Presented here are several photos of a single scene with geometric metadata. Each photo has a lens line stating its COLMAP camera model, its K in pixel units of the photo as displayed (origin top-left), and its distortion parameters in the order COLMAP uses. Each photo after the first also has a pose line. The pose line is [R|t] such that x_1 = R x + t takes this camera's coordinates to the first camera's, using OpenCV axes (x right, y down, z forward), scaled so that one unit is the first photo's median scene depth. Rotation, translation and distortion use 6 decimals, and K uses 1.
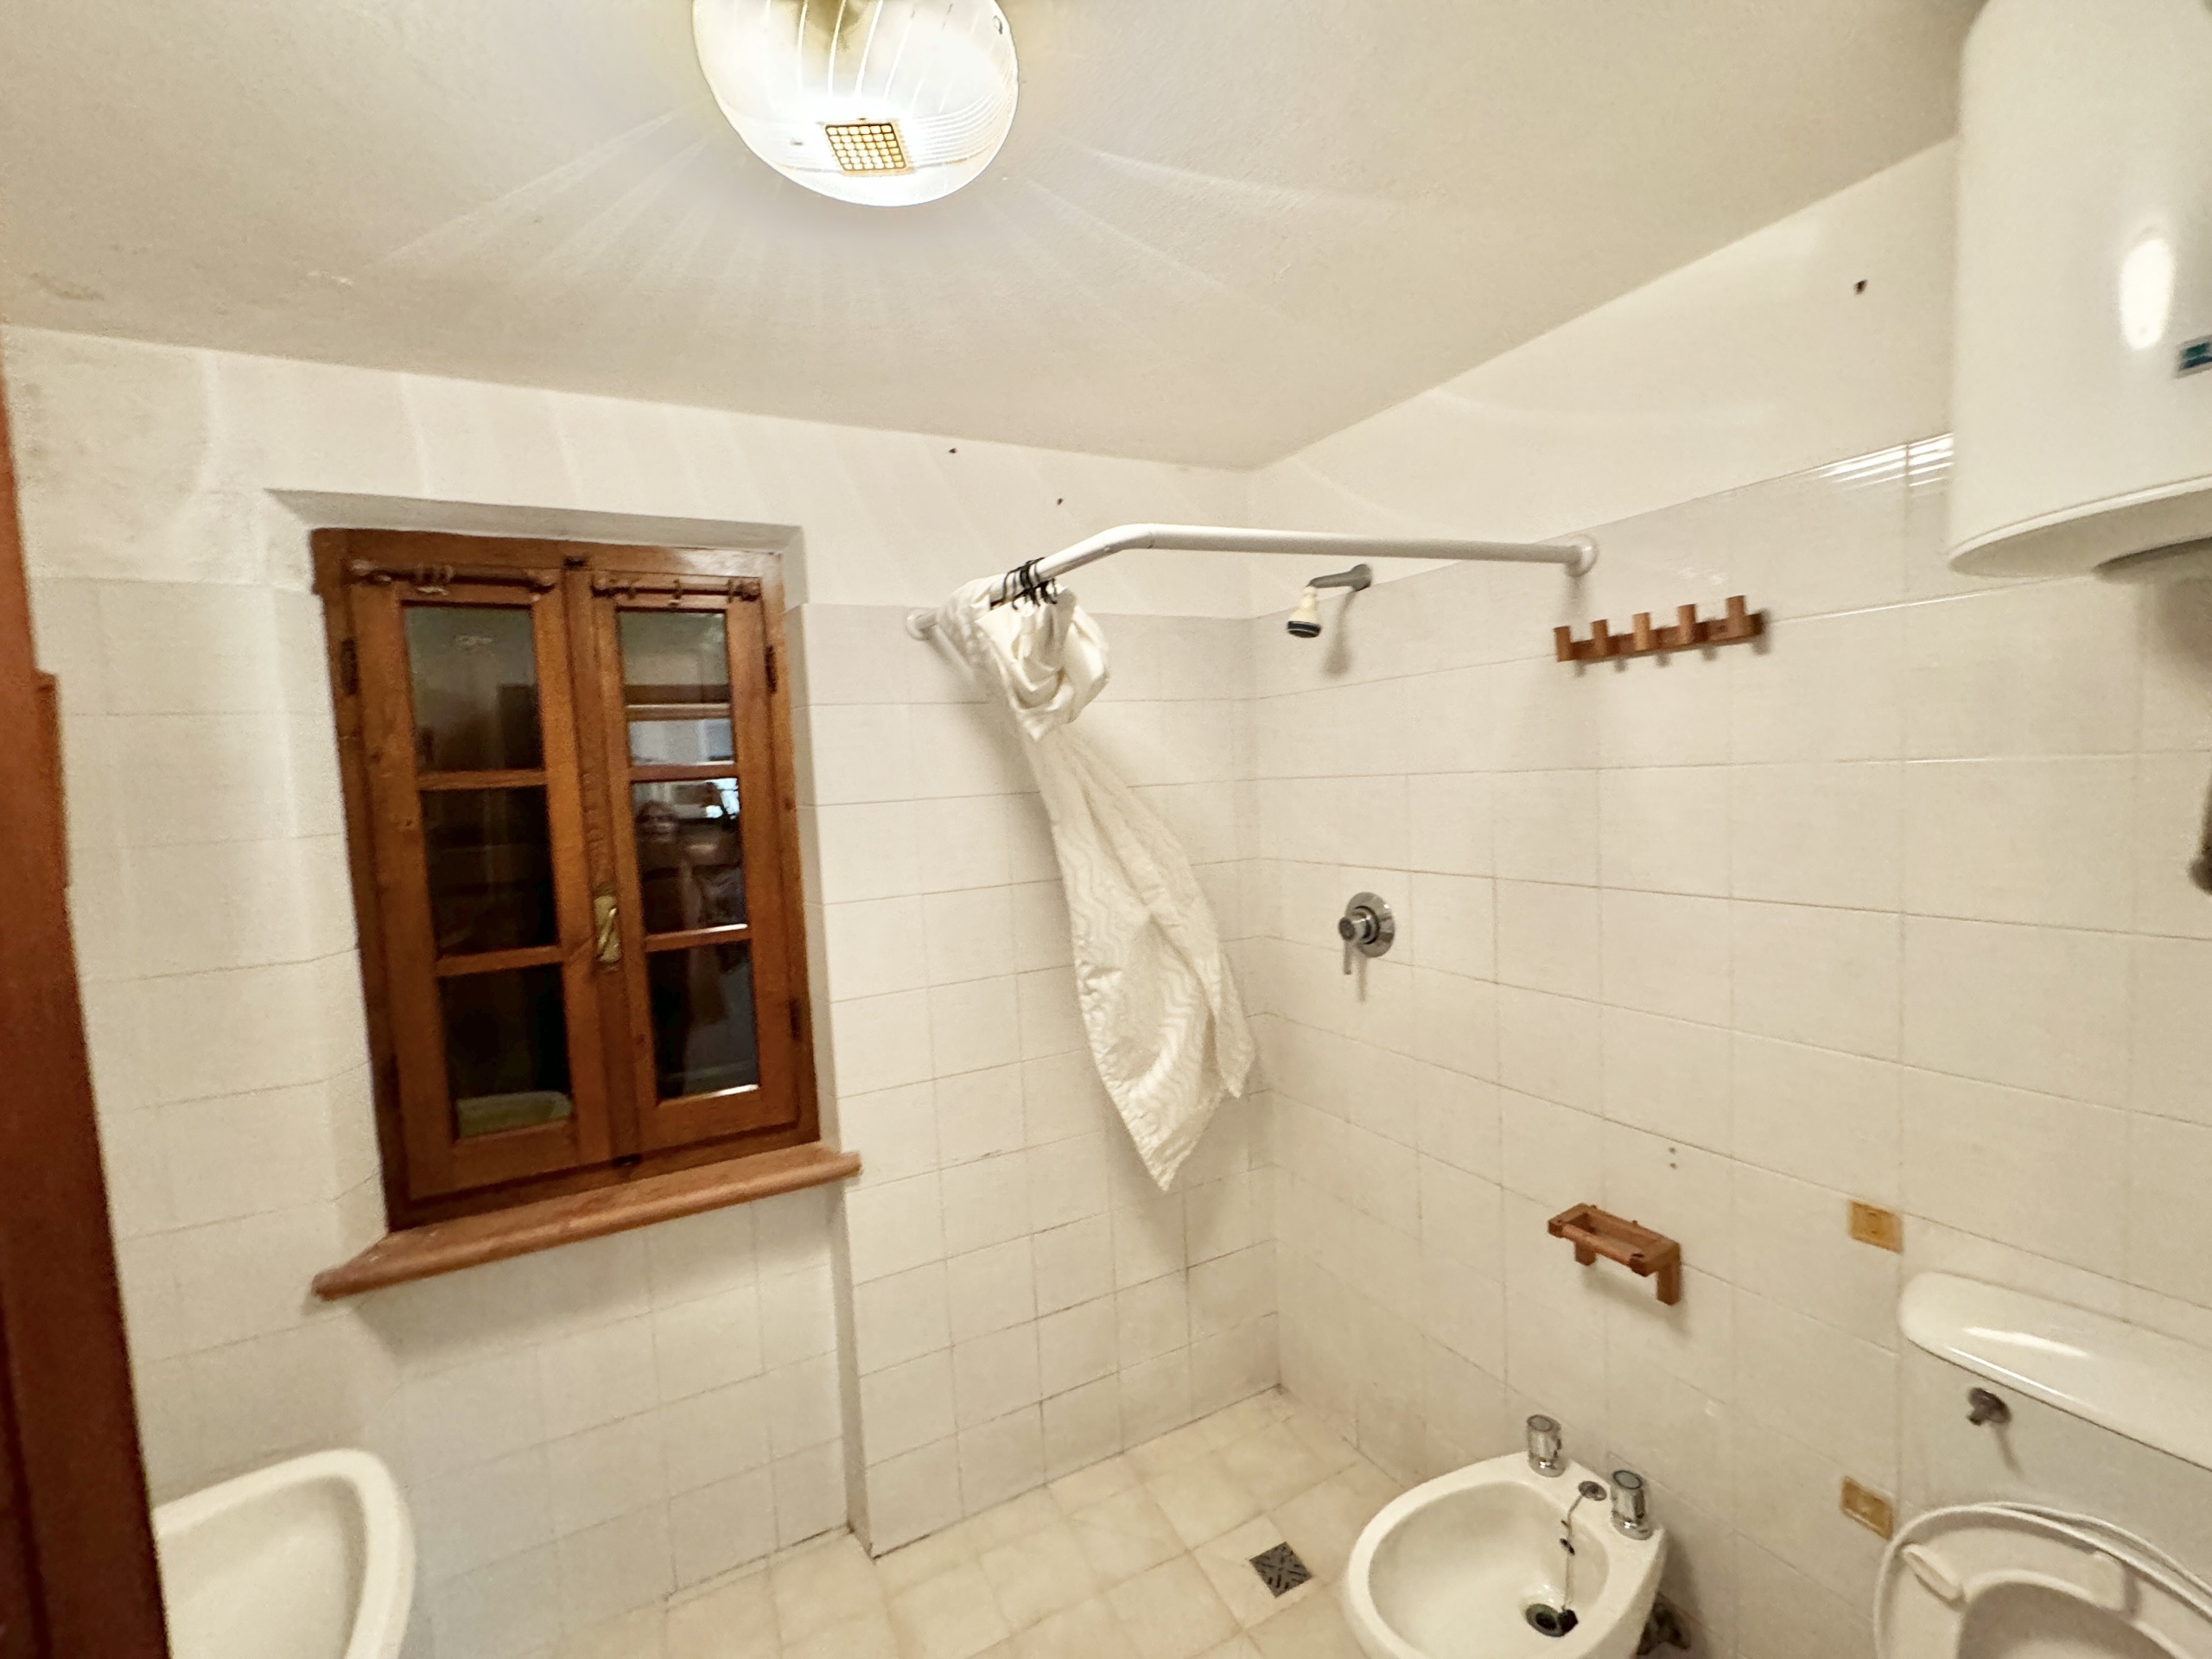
lens RADIAL K [[884.3, 0, 1104.5], [0, 884.3, 830.8], [0, 0, 1]] dist [-0.001357, 0.000399]
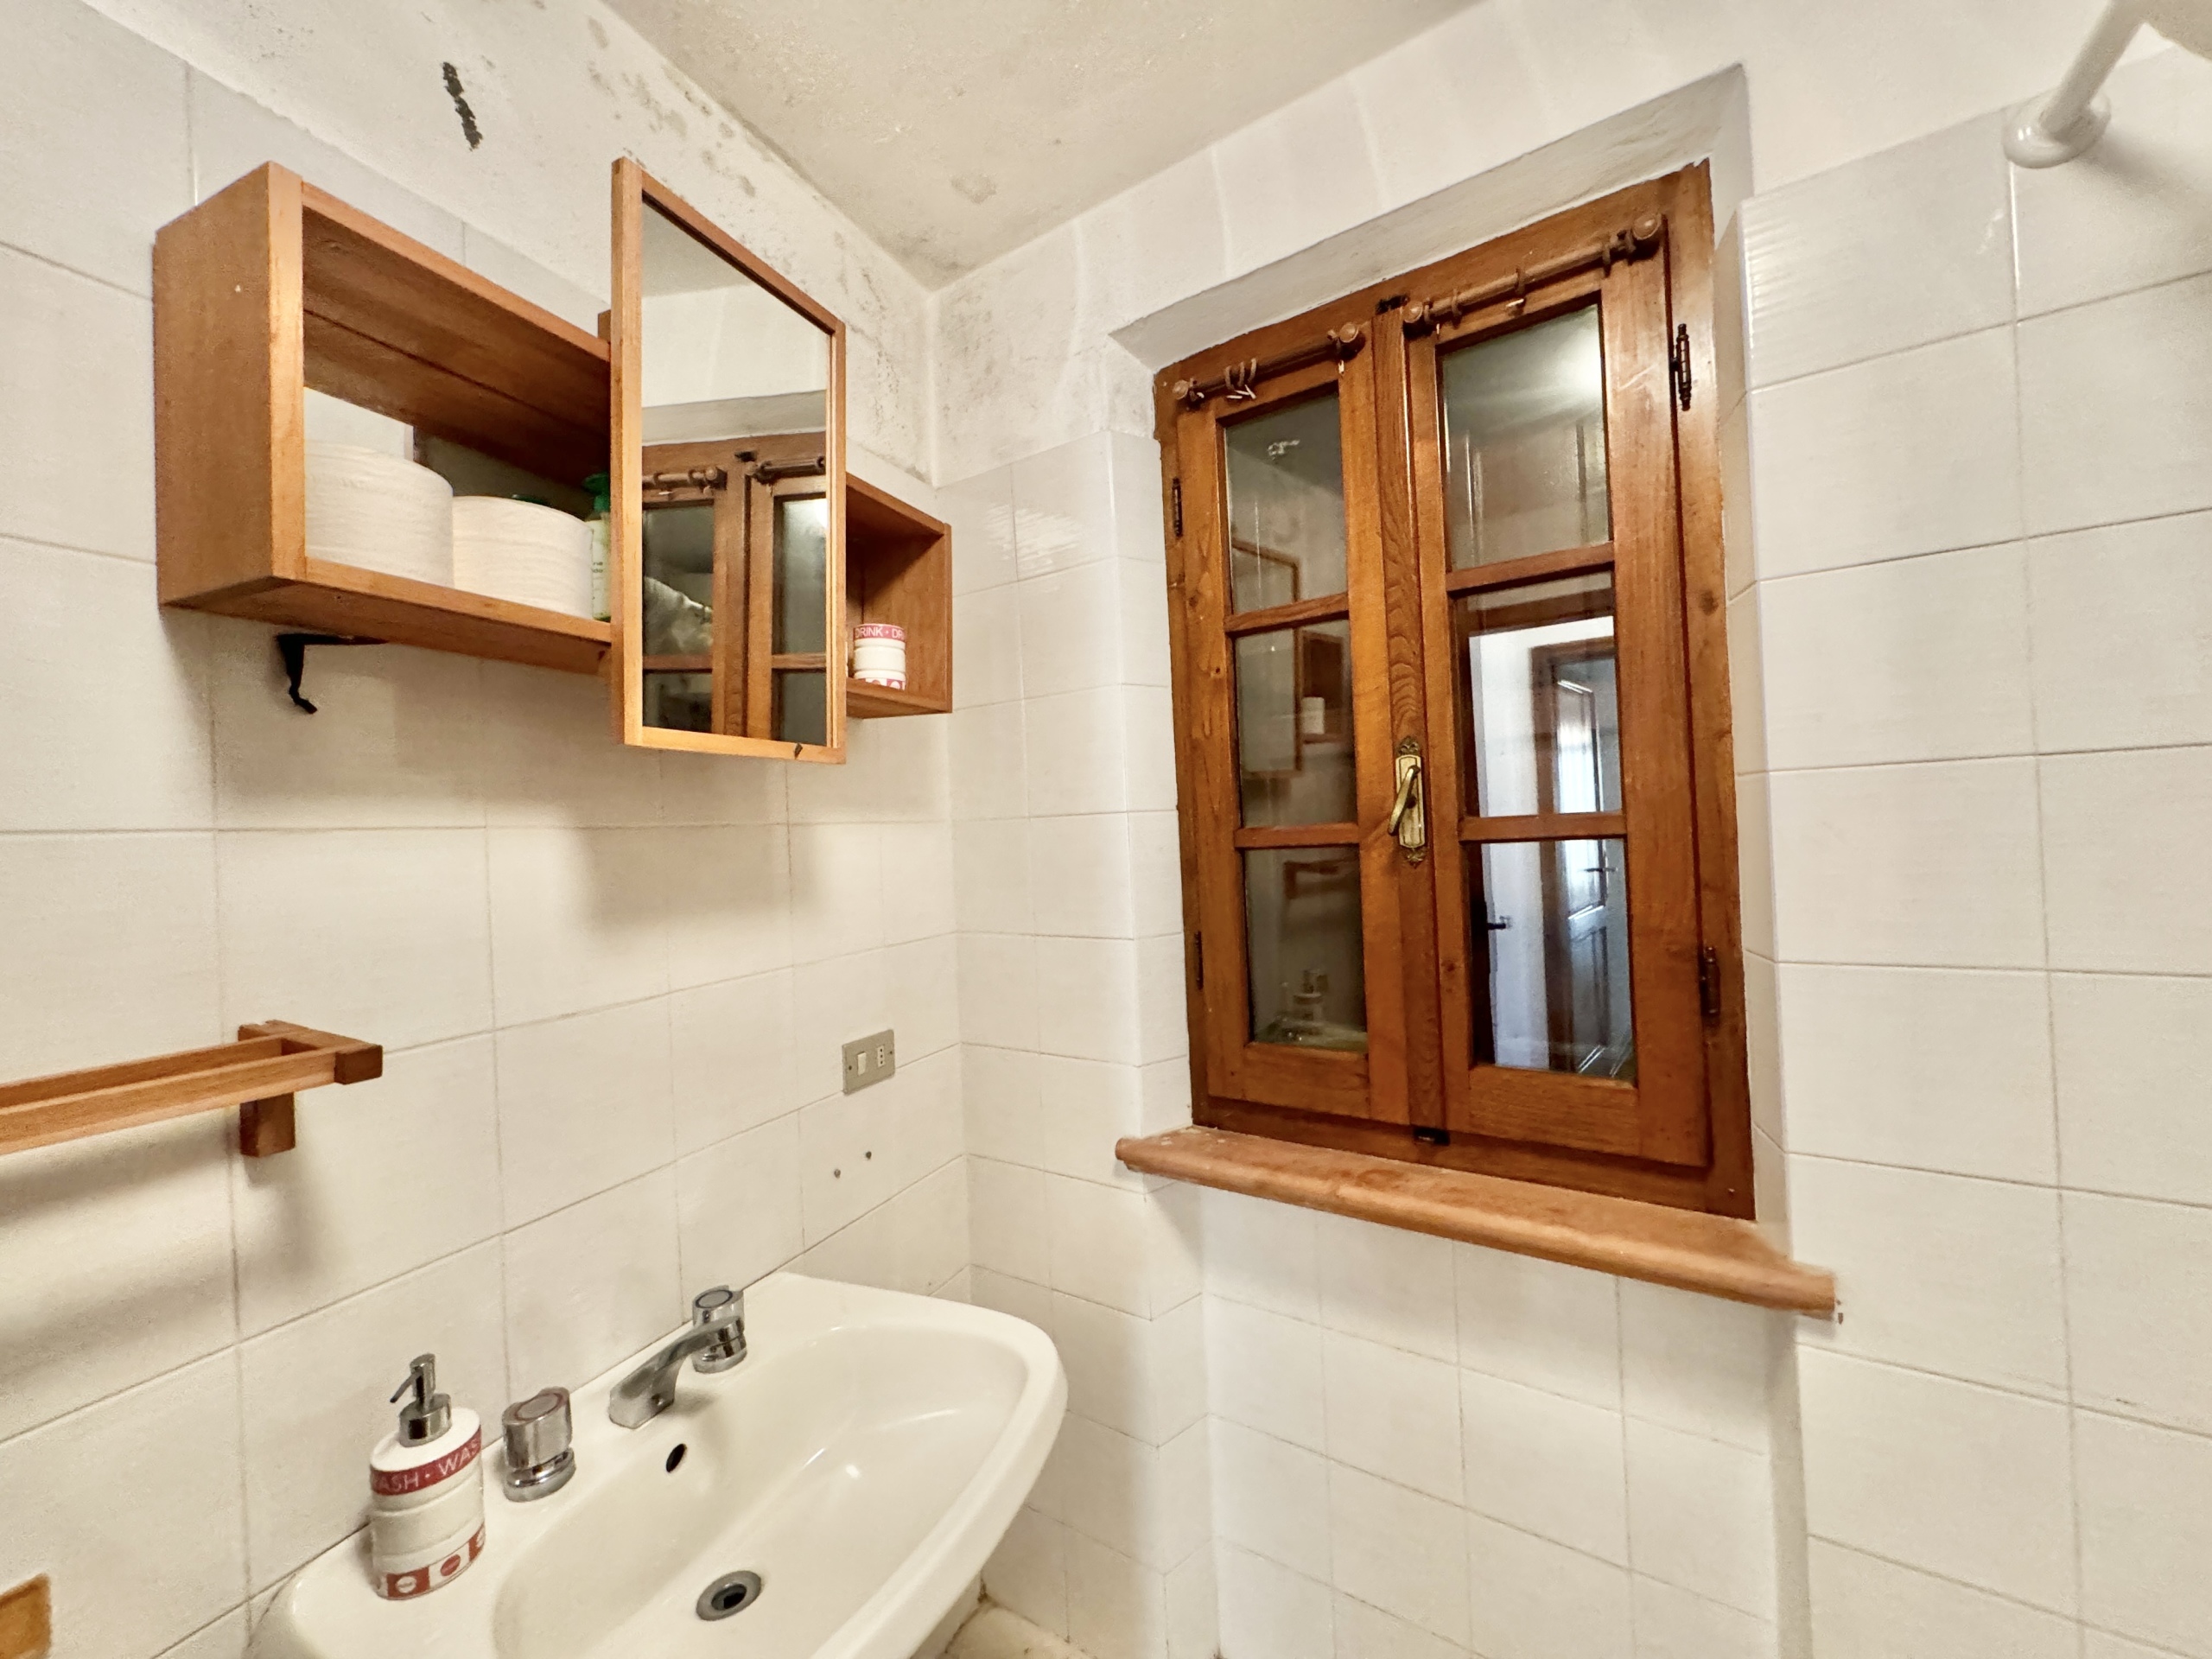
lens RADIAL K [[884.3, 0, 1105.6], [0, 884.3, 825.0], [0, 0, 1]] dist [-0.001357, 0.000399]
pose [[0.497507, 0.023647, -0.867138, -0.063522], [-0.035447, 0.999348, 0.006915, 0.135247], [0.866735, 0.027297, 0.498021, 0.432850]]
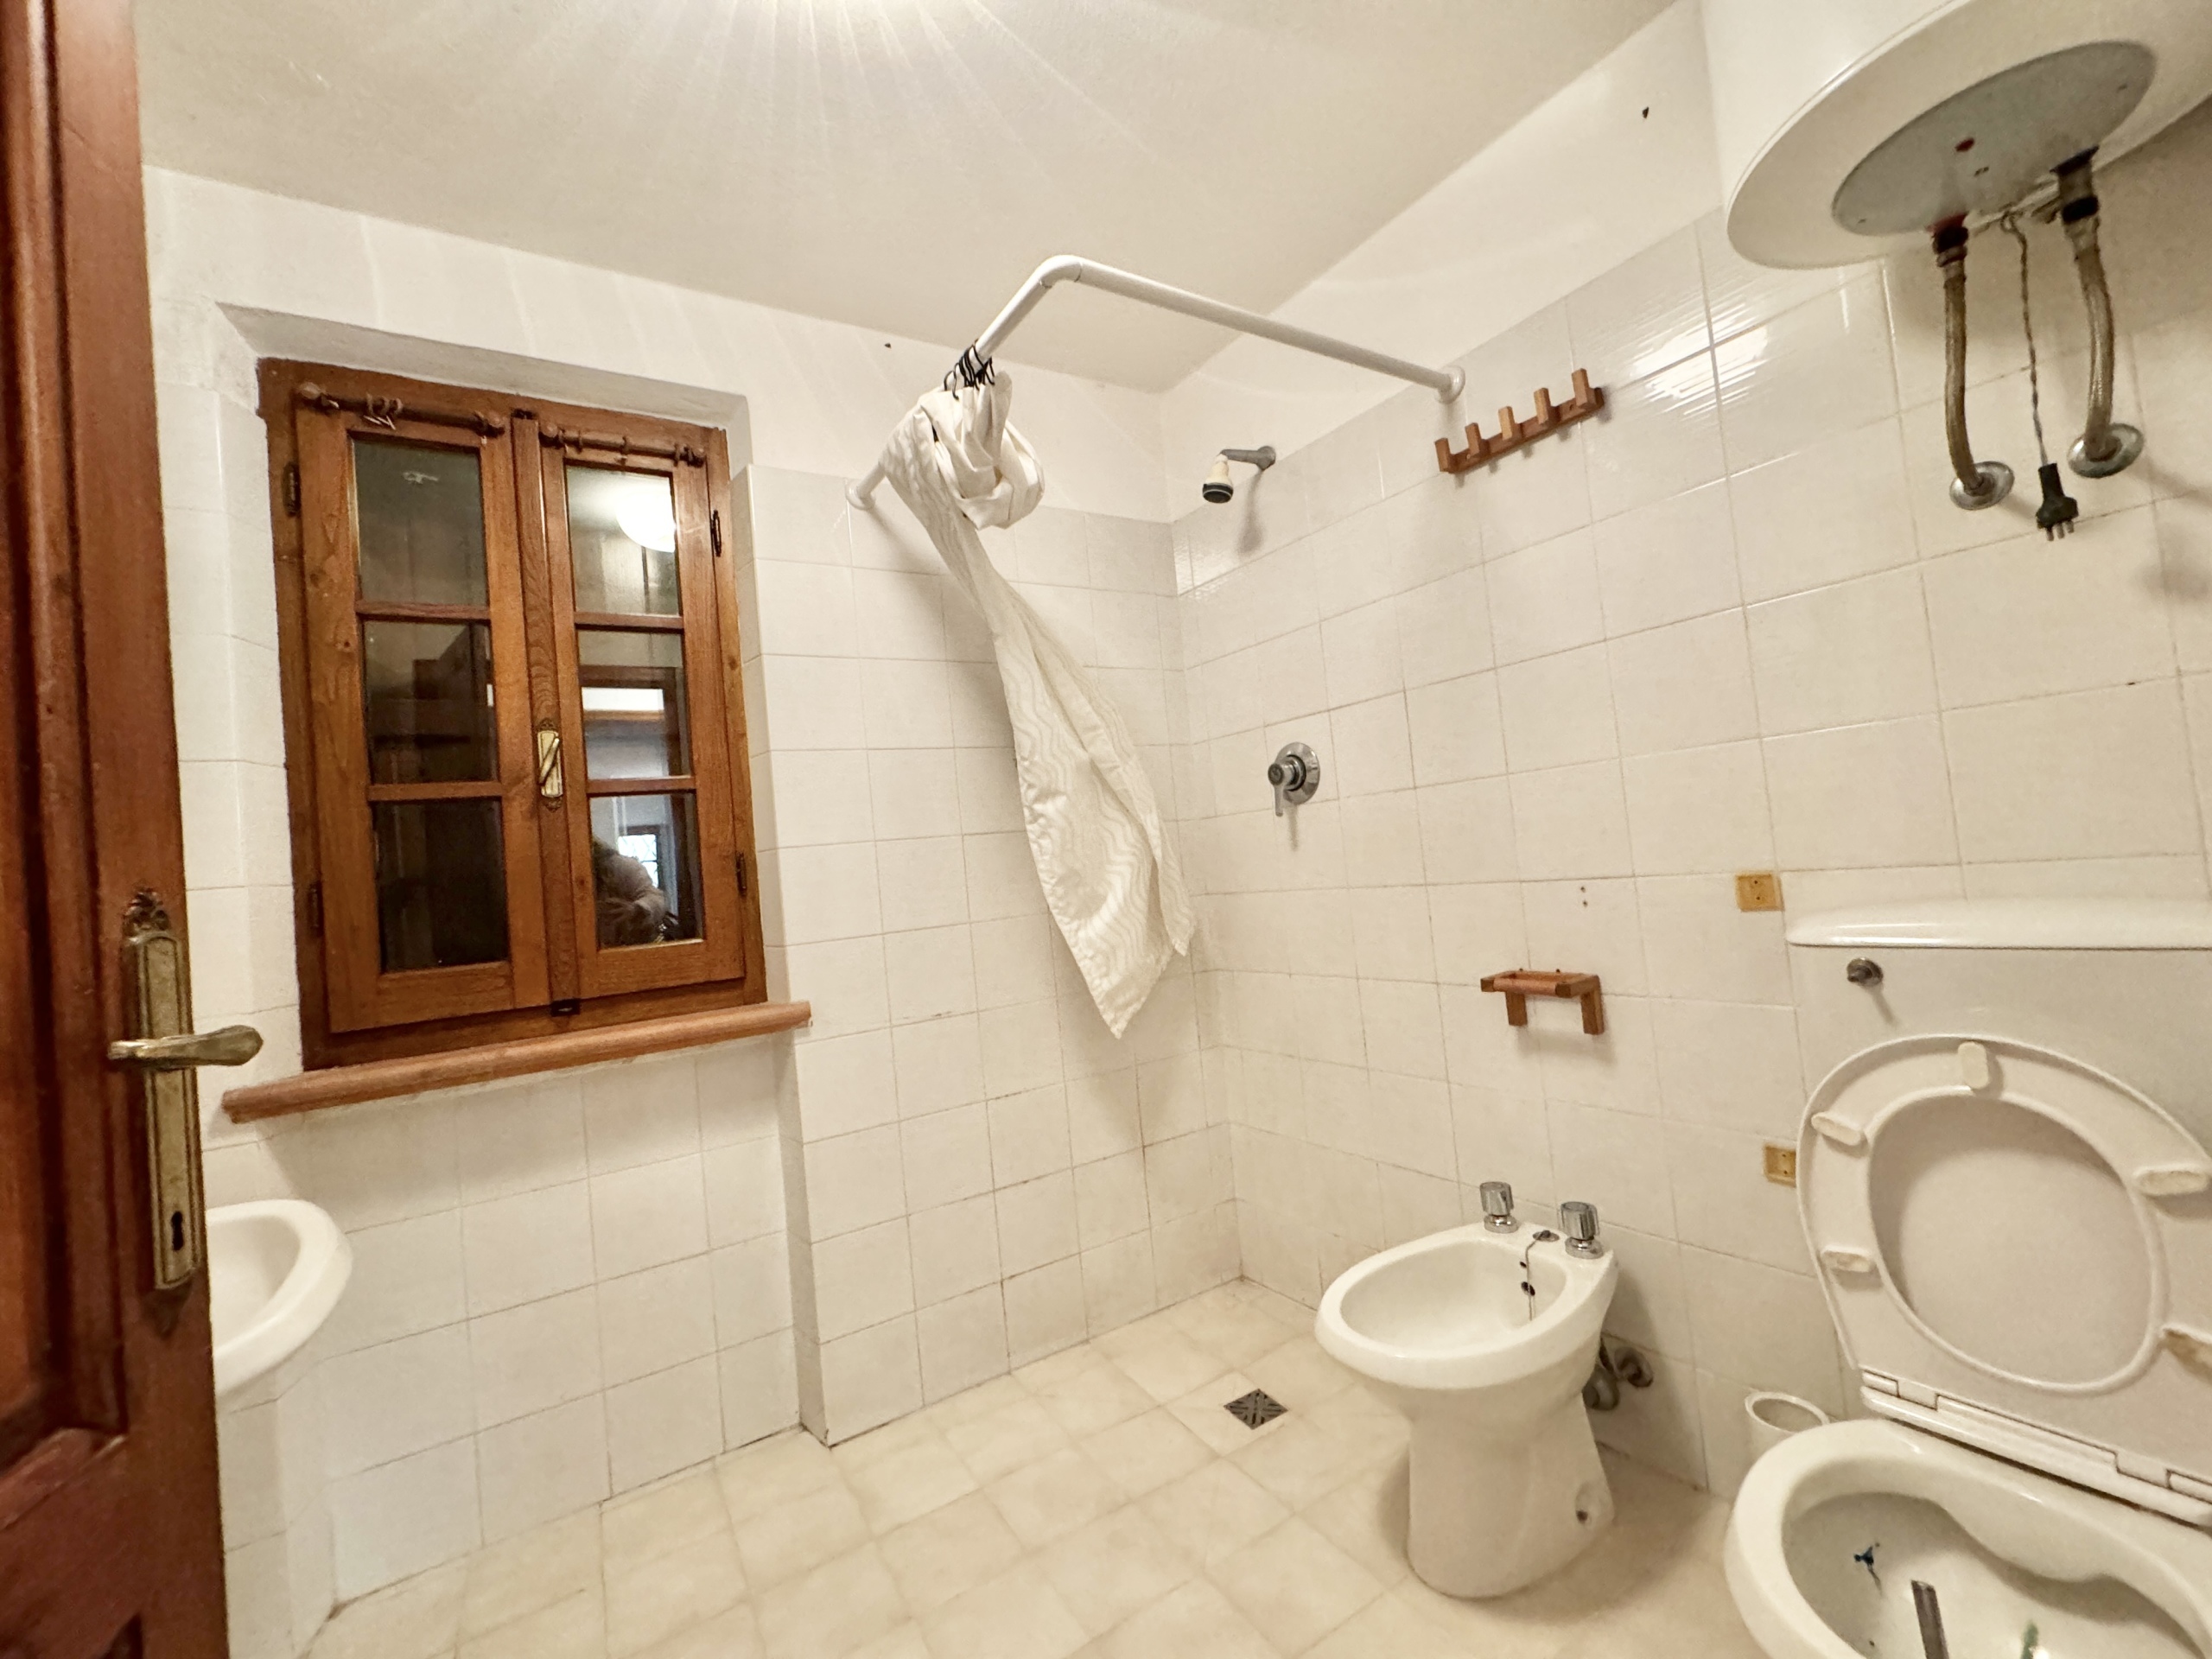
lens RADIAL K [[884.3, 0, 1105.6], [0, 884.3, 830.6], [0, 0, 1]] dist [-0.001357, 0.000399]
pose [[0.995637, -0.040457, 0.084080, -0.024518], [0.049403, 0.993009, -0.107203, 0.326763], [-0.079156, 0.110889, 0.990676, -0.031038]]
